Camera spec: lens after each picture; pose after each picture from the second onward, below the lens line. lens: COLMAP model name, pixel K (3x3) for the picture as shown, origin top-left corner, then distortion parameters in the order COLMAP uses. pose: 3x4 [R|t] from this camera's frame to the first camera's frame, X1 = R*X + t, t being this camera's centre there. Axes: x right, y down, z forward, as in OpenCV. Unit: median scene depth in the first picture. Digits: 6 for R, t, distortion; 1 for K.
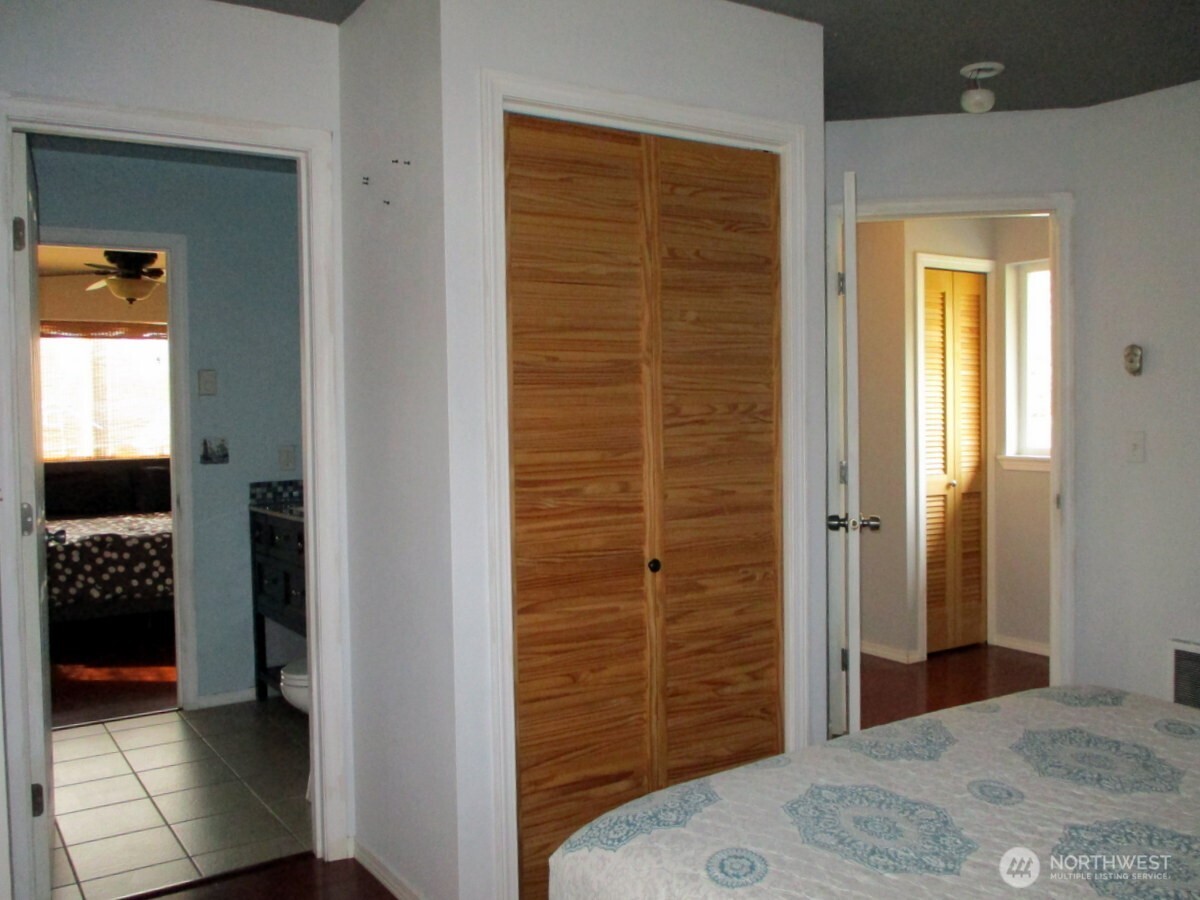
lens RADIAL K [[1031.1, 0, 600.1], [0, 1031.1, 427.3], [0, 0, 1]] dist [-0.046847, 0.006803]
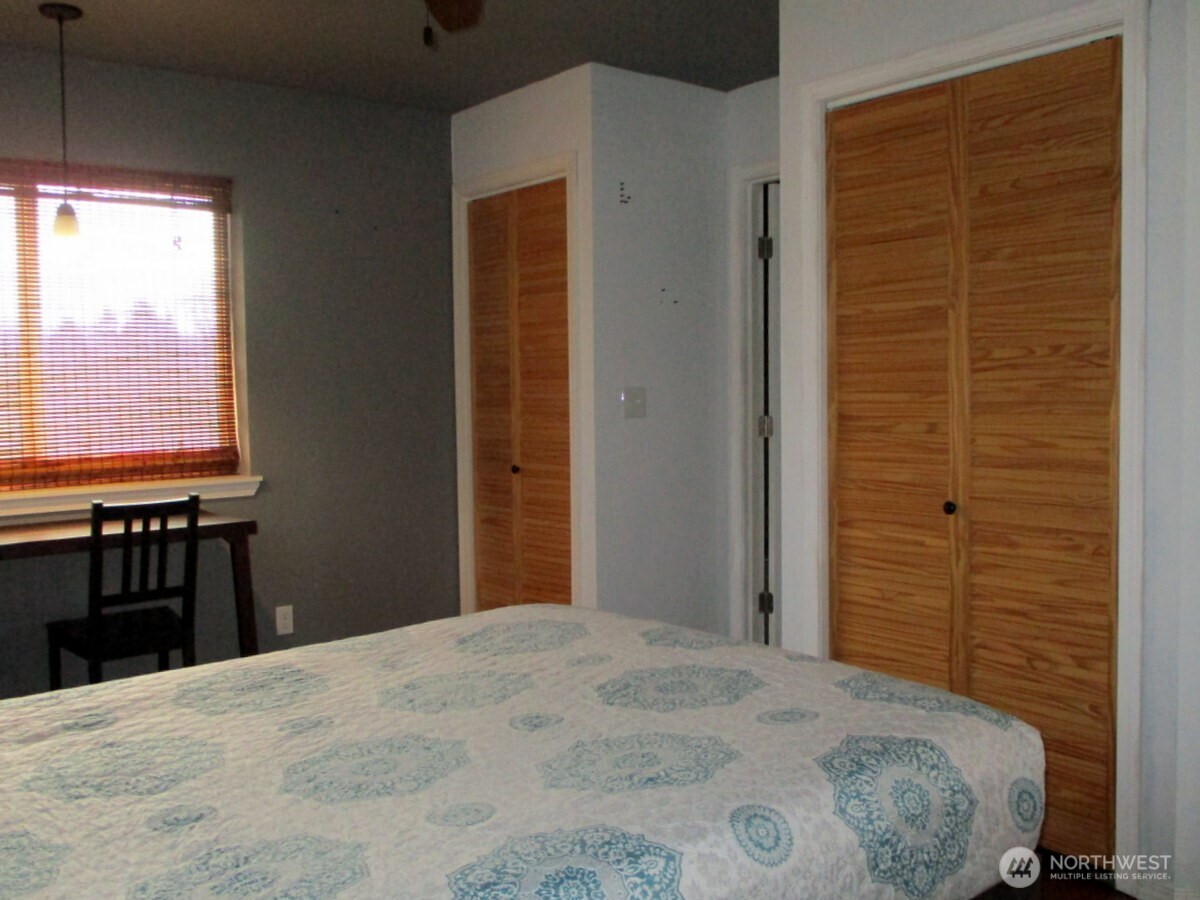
lens RADIAL K [[1031.1, 0, 600.1], [0, 1031.1, 427.3], [0, 0, 1]] dist [-0.046847, 0.006803]
pose [[0.125941, 0.051808, -0.990684, 0.977317], [-0.010664, 0.998648, 0.050869, 0.007220], [0.991980, 0.004158, 0.126323, 0.517499]]
